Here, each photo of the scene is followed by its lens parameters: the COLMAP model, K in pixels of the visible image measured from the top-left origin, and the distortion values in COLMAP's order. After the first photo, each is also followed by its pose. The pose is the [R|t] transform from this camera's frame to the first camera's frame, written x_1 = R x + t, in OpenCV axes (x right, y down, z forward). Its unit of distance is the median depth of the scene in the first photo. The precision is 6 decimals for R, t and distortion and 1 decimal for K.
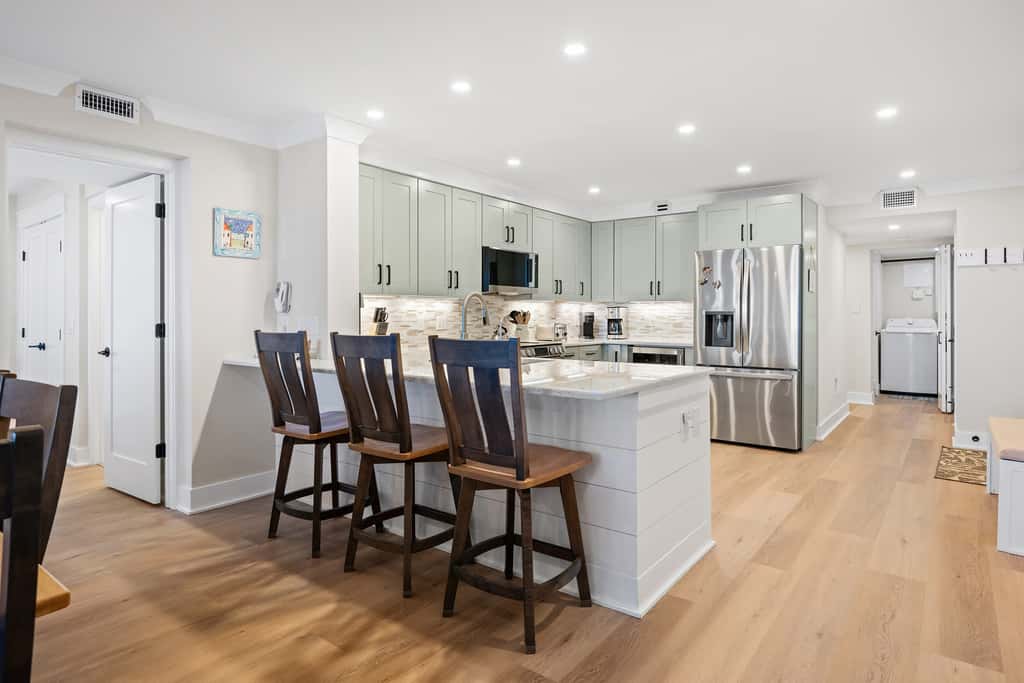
lens RADIAL K [[589.6, 0, 505.3], [0, 589.6, 313.5], [0, 0, 1]] dist [-0.001448, 0.000366]
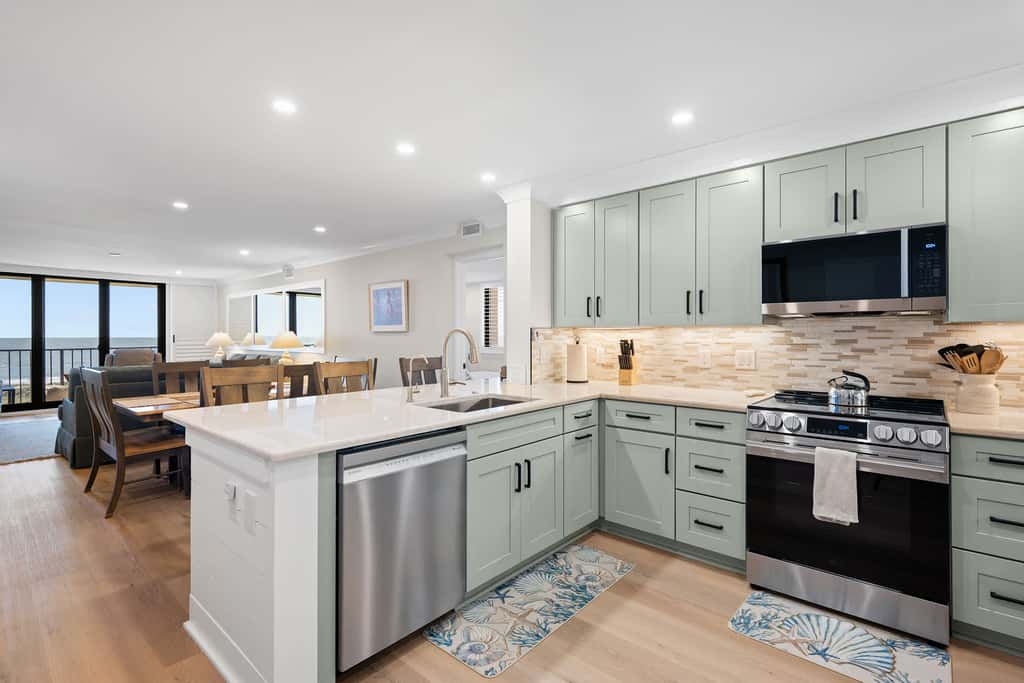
lens RADIAL K [[471.1, 0, 514.4], [0, 471.1, 335.6], [0, 0, 1]] dist [-0.001980, 0.000950]
pose [[-0.061305, 0.003024, -0.998115, 0.462758], [0.005230, 0.999983, 0.002709, -0.016190], [0.998105, -0.005054, -0.061320, 0.718688]]
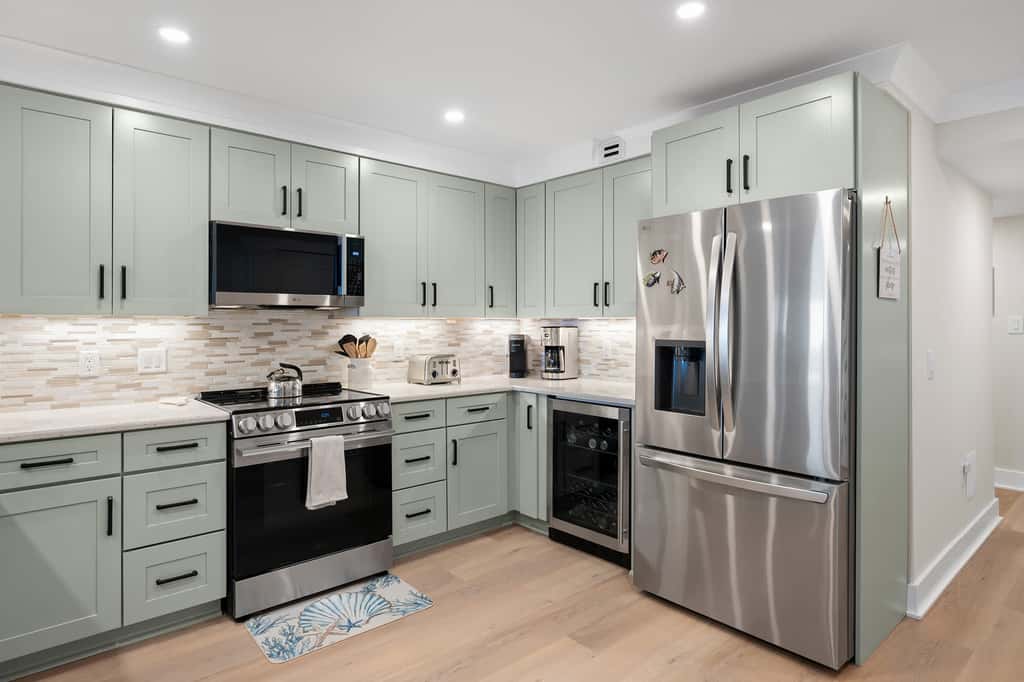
lens RADIAL K [[571.6, 0, 516.2], [0, 571.6, 323.9], [0, 0, 1]] dist [-0.000245, -0.001080]
pose [[0.980842, -0.002185, -0.194794, 0.321316], [0.002904, 0.999990, 0.003405, -0.018896], [0.194784, -0.003906, 0.980838, 0.509152]]
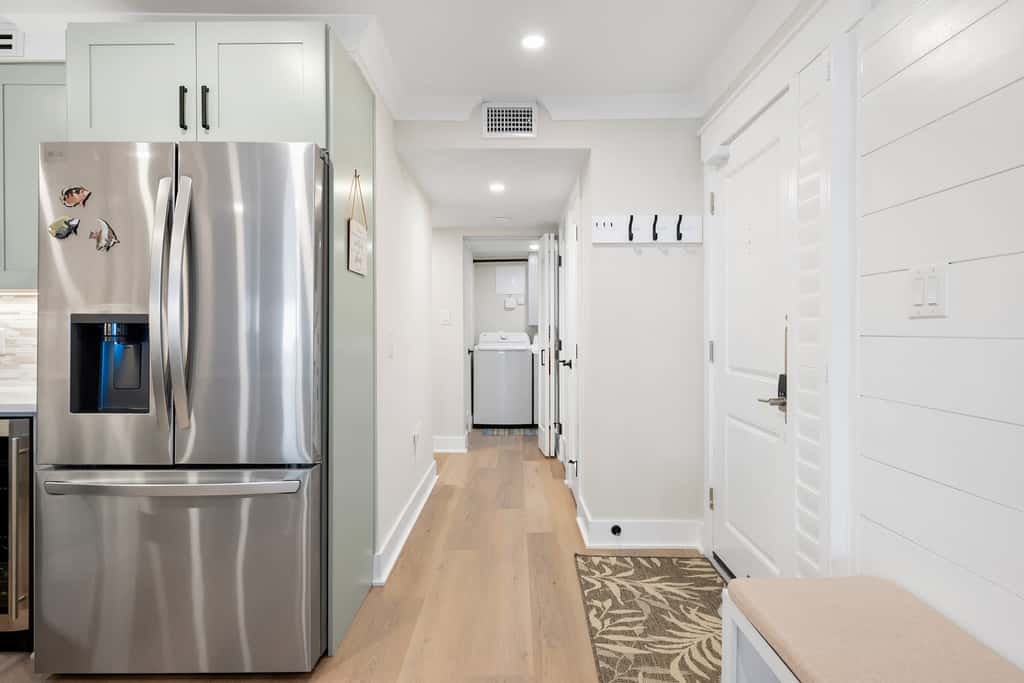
lens RADIAL K [[571.6, 0, 518.4], [0, 571.6, 334.8], [0, 0, 1]] dist [-0.000245, -0.001080]
pose [[0.789629, -0.005881, 0.613557, 0.344451], [-0.000893, 0.999942, 0.010735, 0.005048], [-0.613584, -0.009024, 0.789578, 0.573284]]
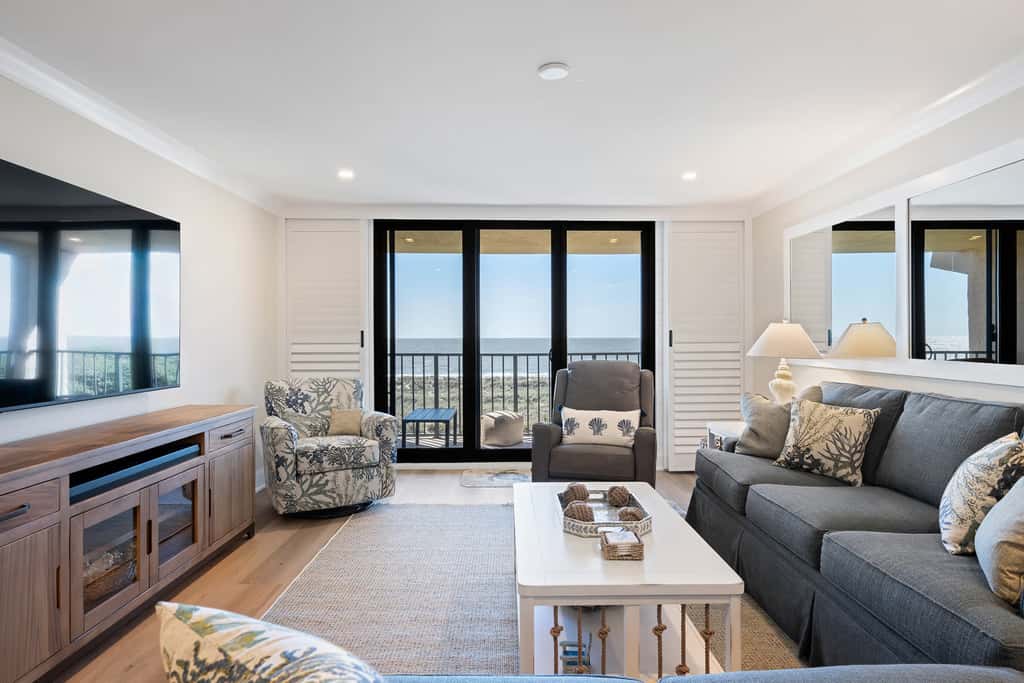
lens RADIAL K [[571.6, 0, 494.9], [0, 571.6, 336.7], [0, 0, 1]] dist [-0.000245, -0.001080]
pose [[-0.804583, 0.002191, -0.593836, -0.369820], [0.002998, 0.999995, -0.000372, -0.009377], [0.593833, -0.002080, -0.804586, -0.034702]]
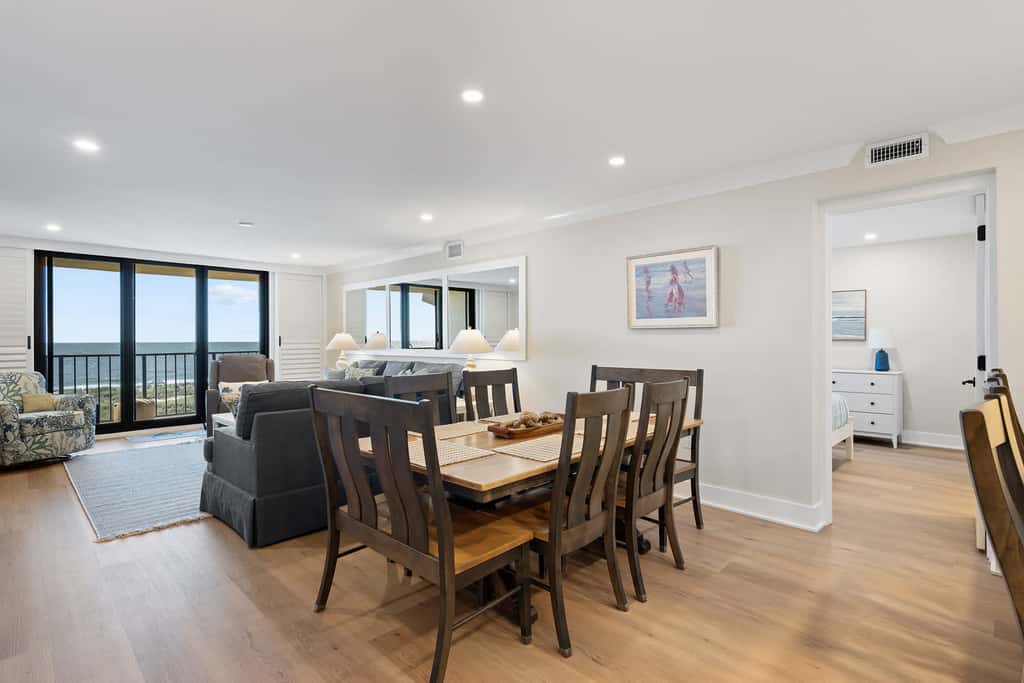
lens RADIAL K [[511.8, 0, 528.8], [0, 511.8, 340.8], [0, 0, 1]] dist [-0.005567, 0.002157]
pose [[-0.124092, 0.004288, -0.992261, 0.197909], [0.005416, 0.999979, 0.003644, -0.008893], [0.992256, -0.004922, -0.124113, 0.262017]]
